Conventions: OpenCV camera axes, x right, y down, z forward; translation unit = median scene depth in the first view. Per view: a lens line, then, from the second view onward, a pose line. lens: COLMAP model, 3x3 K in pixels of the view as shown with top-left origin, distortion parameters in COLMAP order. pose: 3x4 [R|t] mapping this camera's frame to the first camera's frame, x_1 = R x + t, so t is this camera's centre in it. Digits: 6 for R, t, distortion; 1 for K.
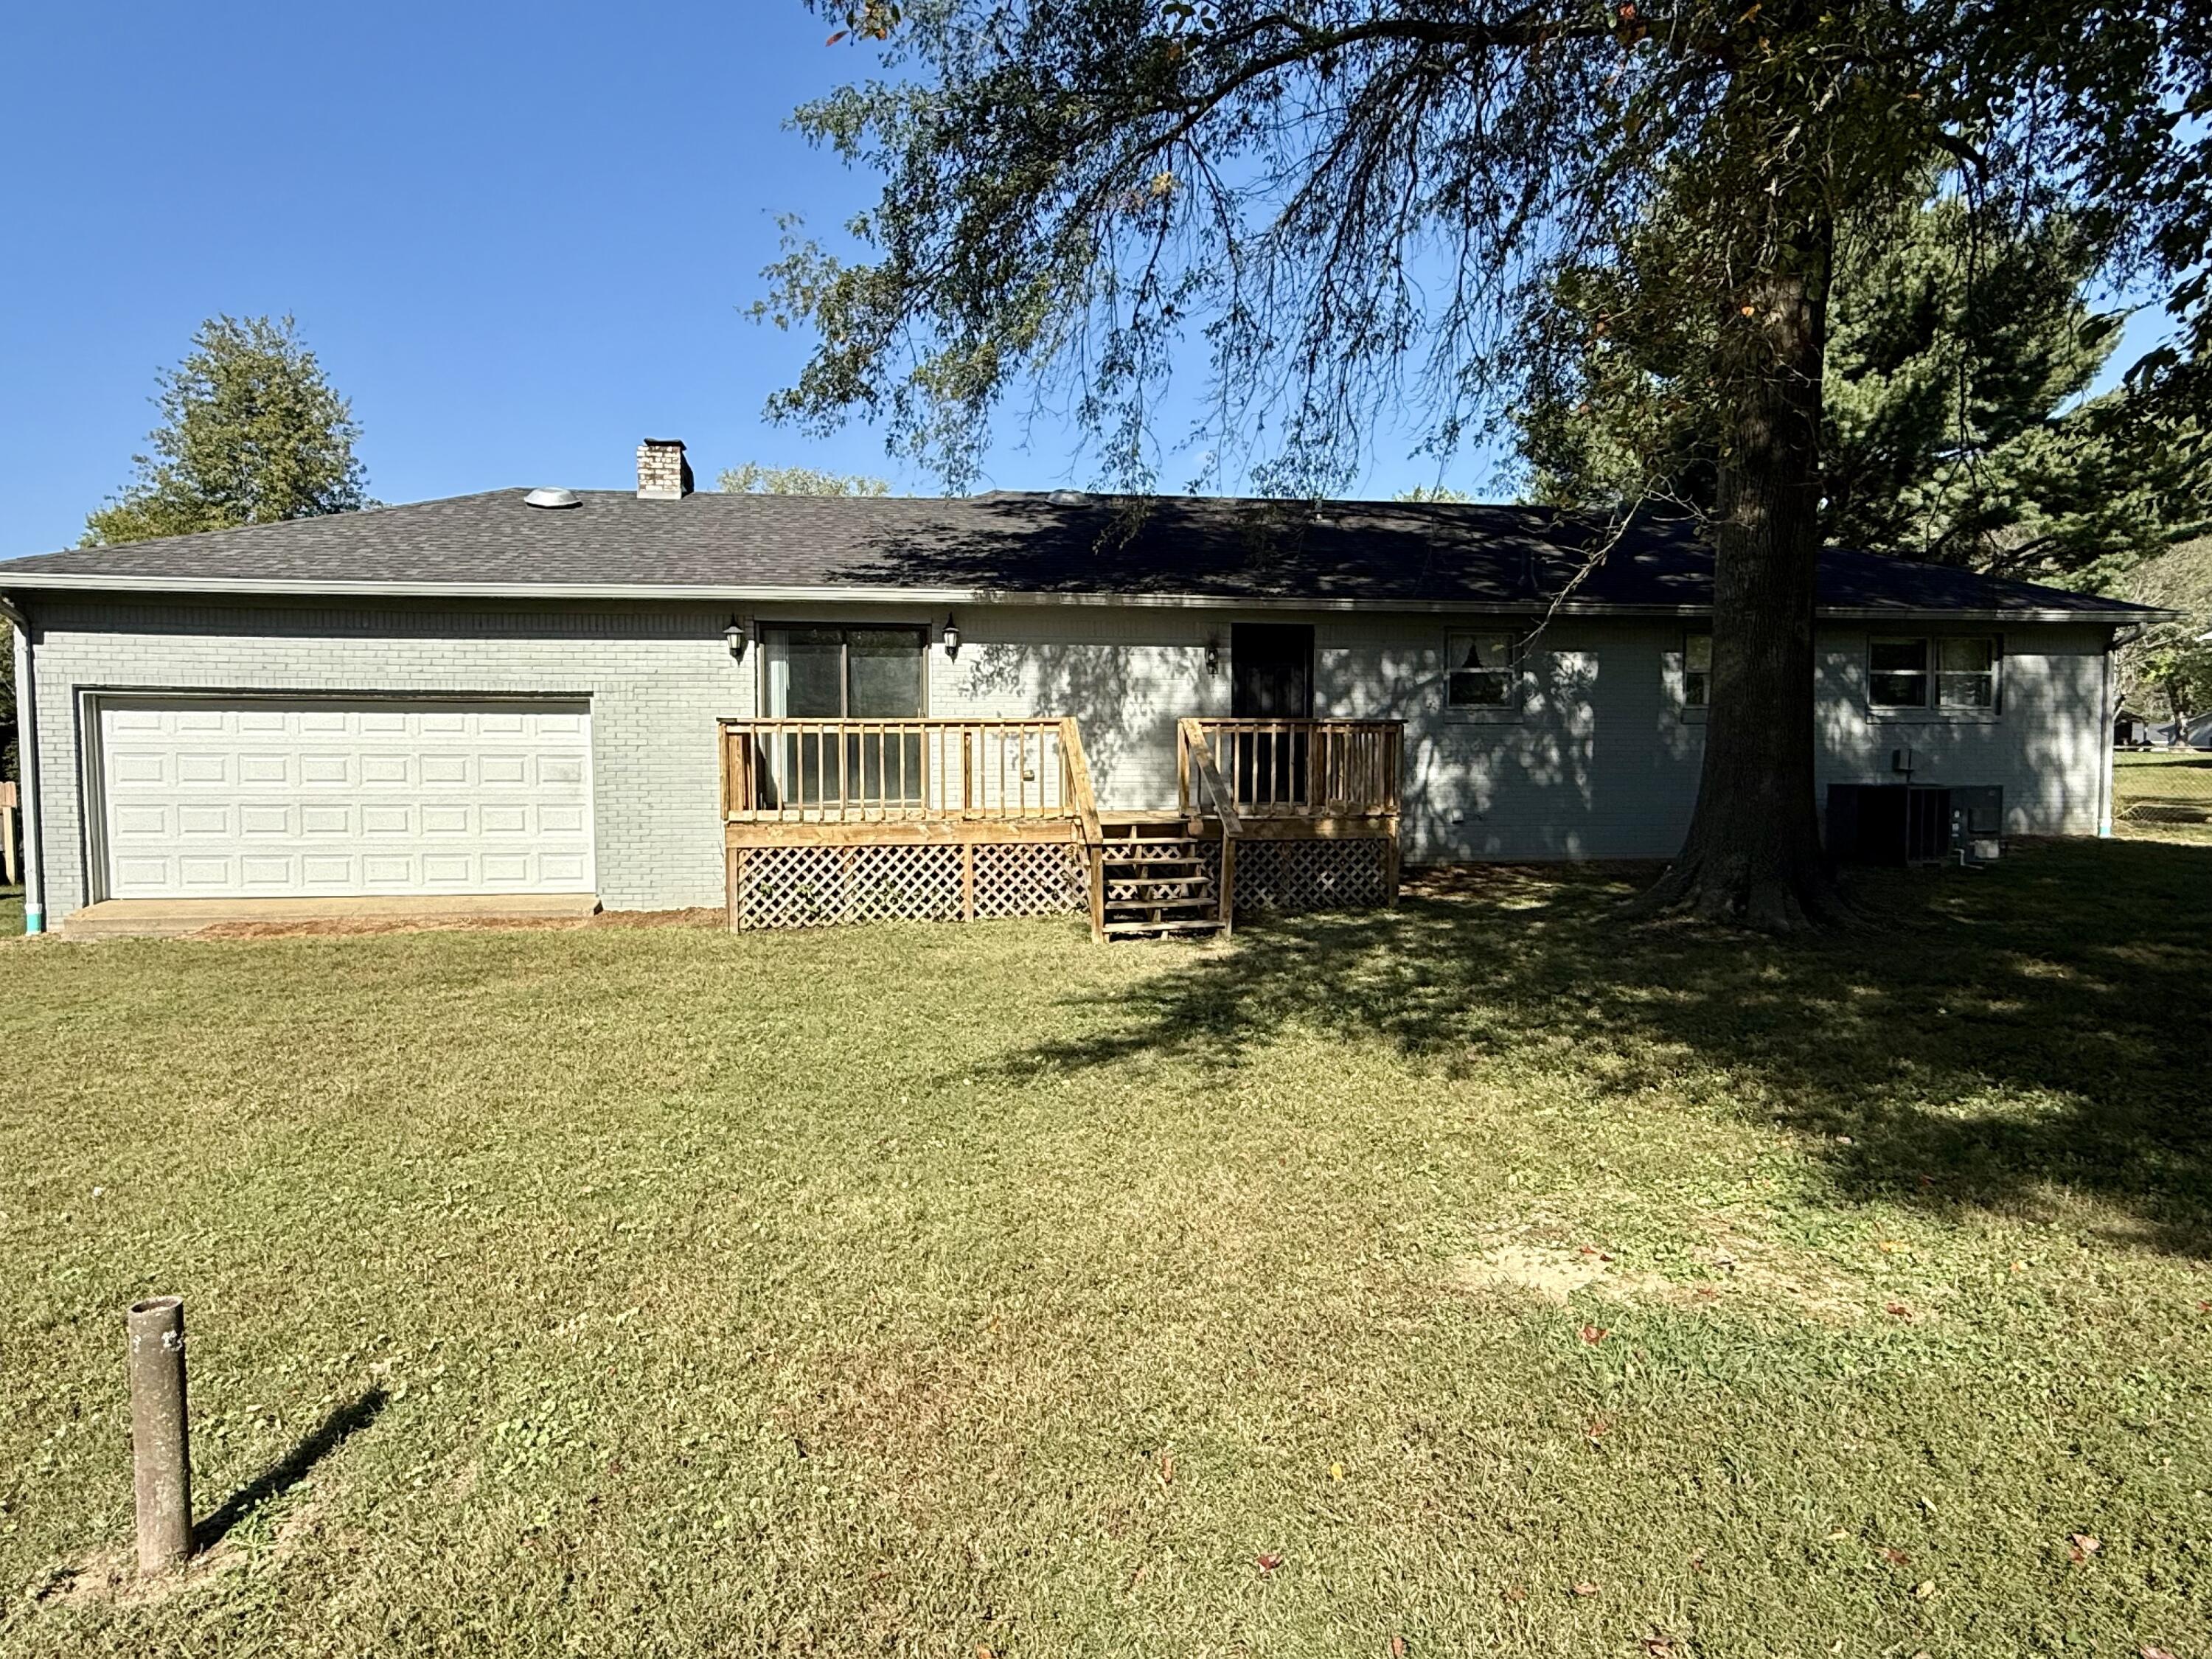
lens RADIAL K [[1355.9, 0, 1102.4], [0, 1355.9, 818.3], [0, 0, 1]] dist [-0.003016, 0.001789]
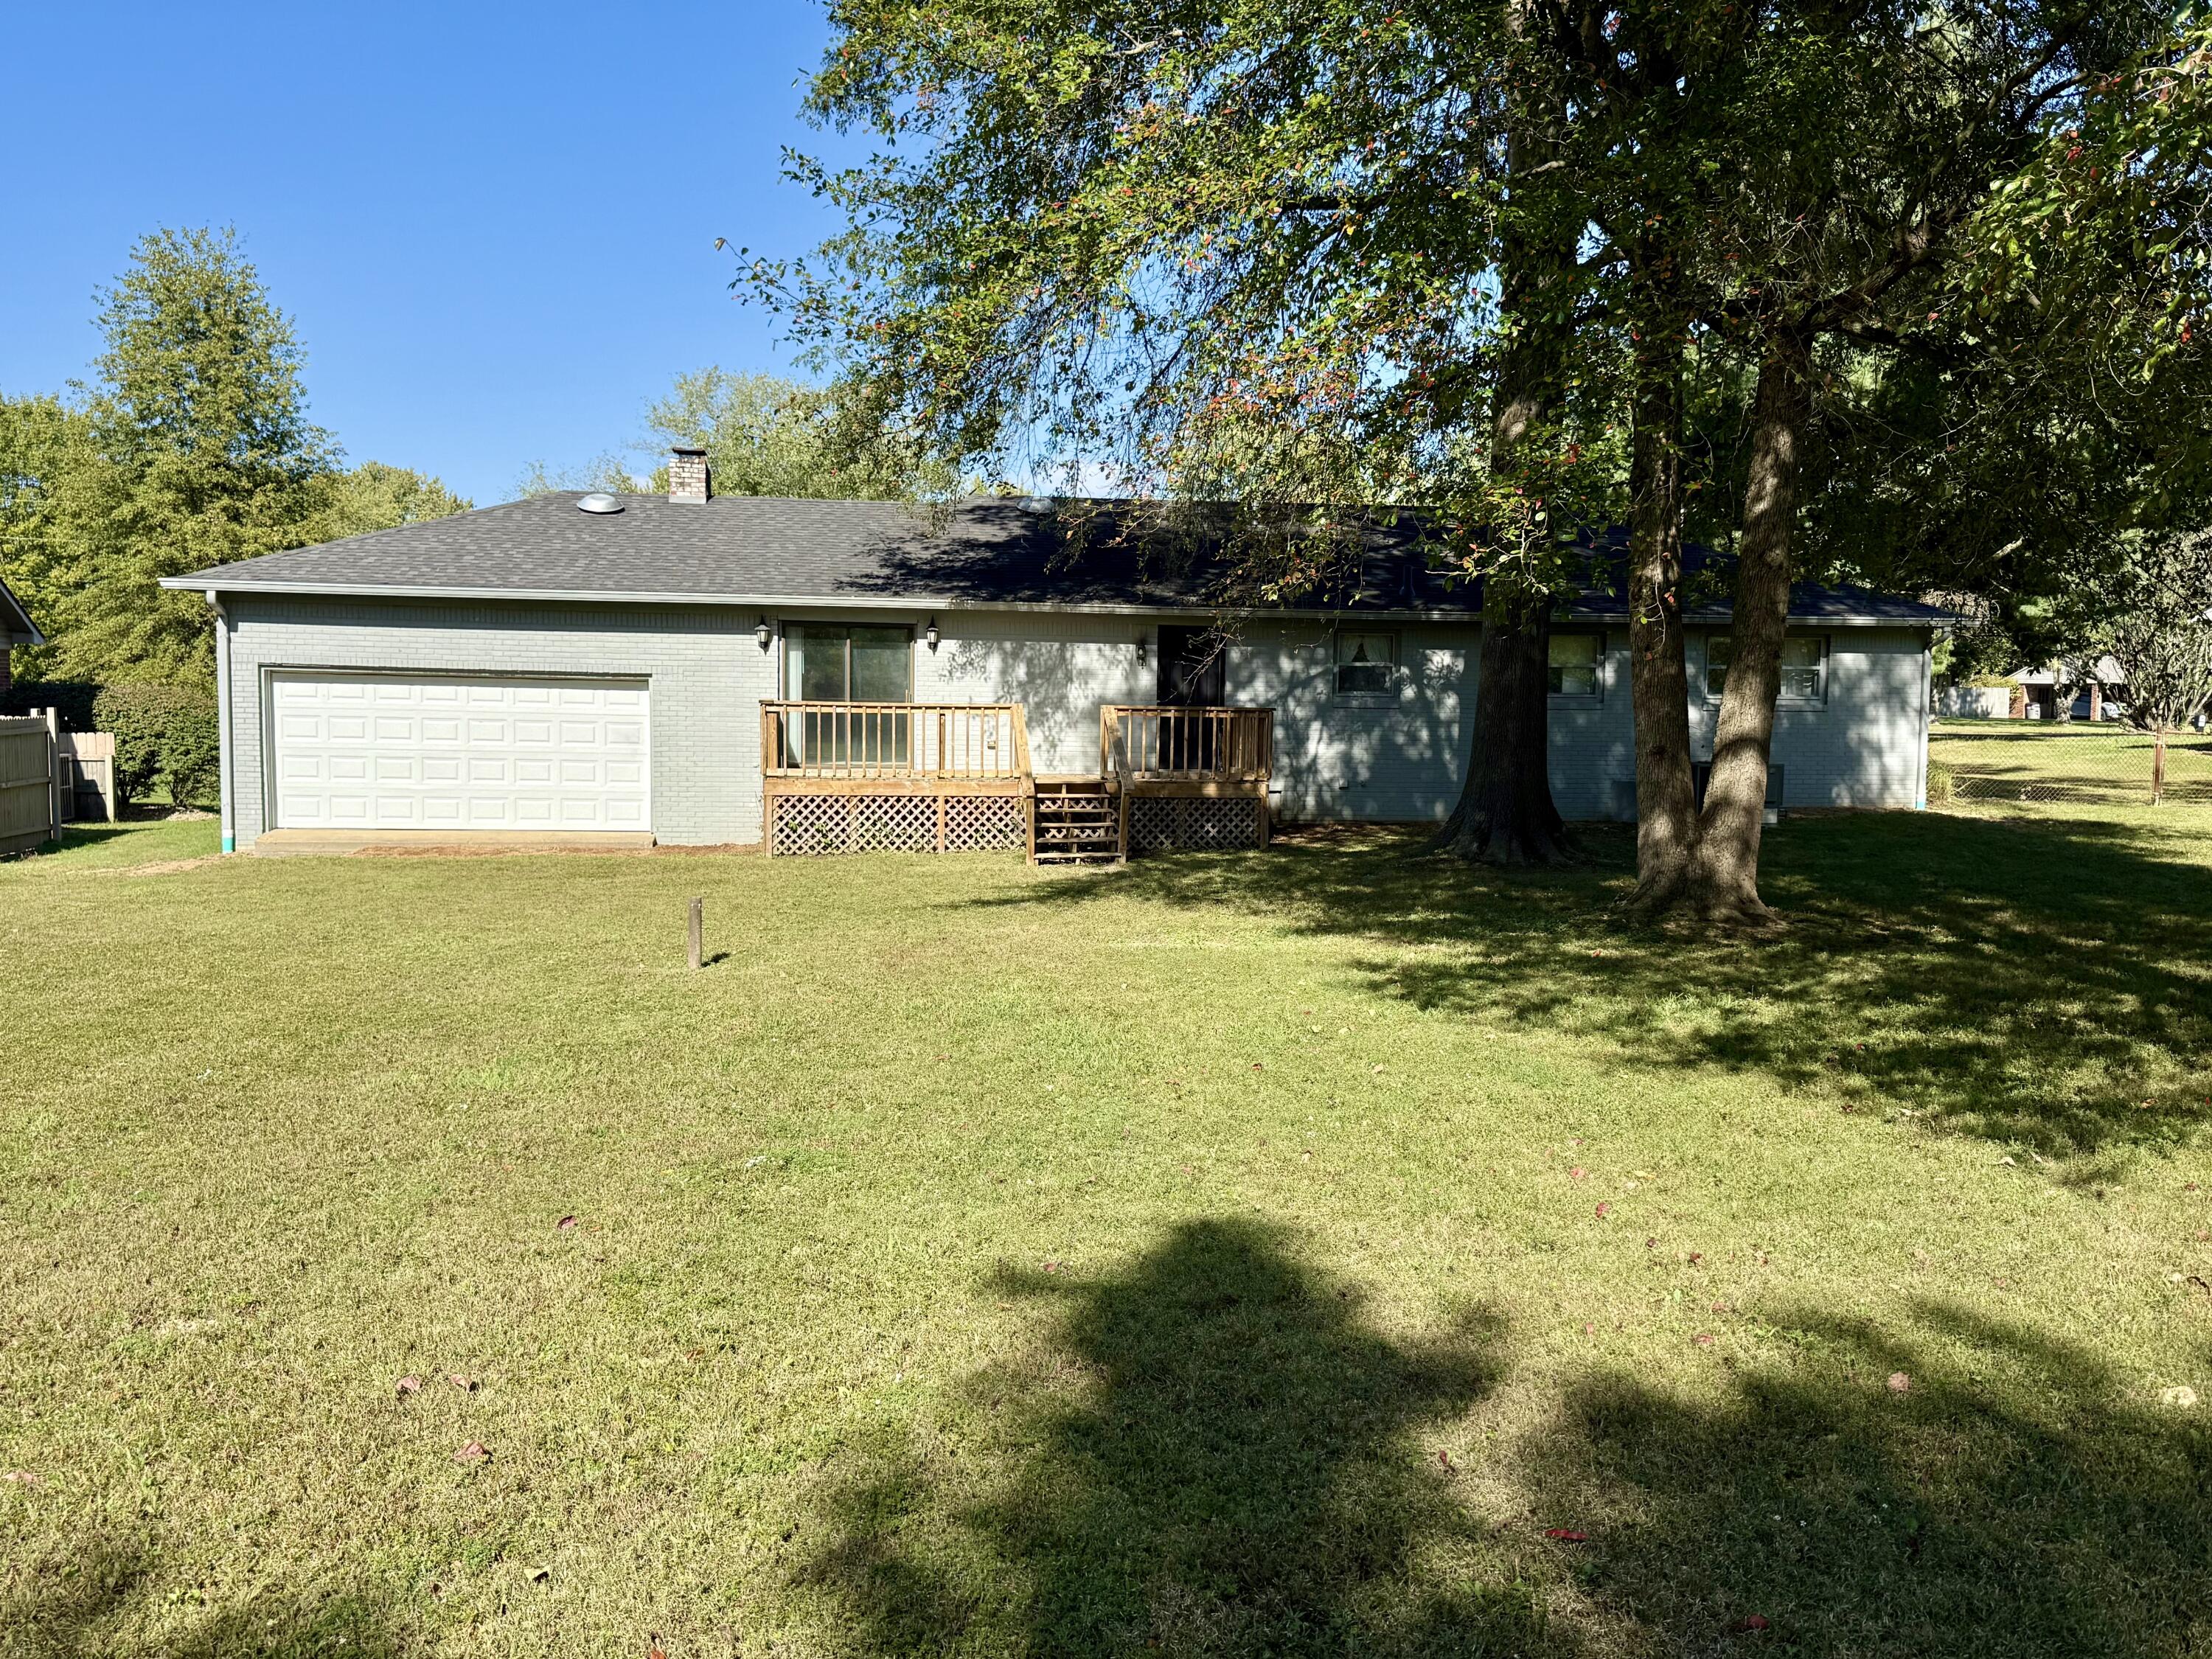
lens RADIAL K [[1860.5, 0, 1113.0], [0, 1860.5, 845.7], [0, 0, 1]] dist [0.087934, -0.009642]
pose [[0.999615, 0.017520, -0.021520, 0.099395], [-0.016891, 0.999435, 0.029051, 0.010201], [0.022017, -0.028676, 0.999346, -0.751398]]
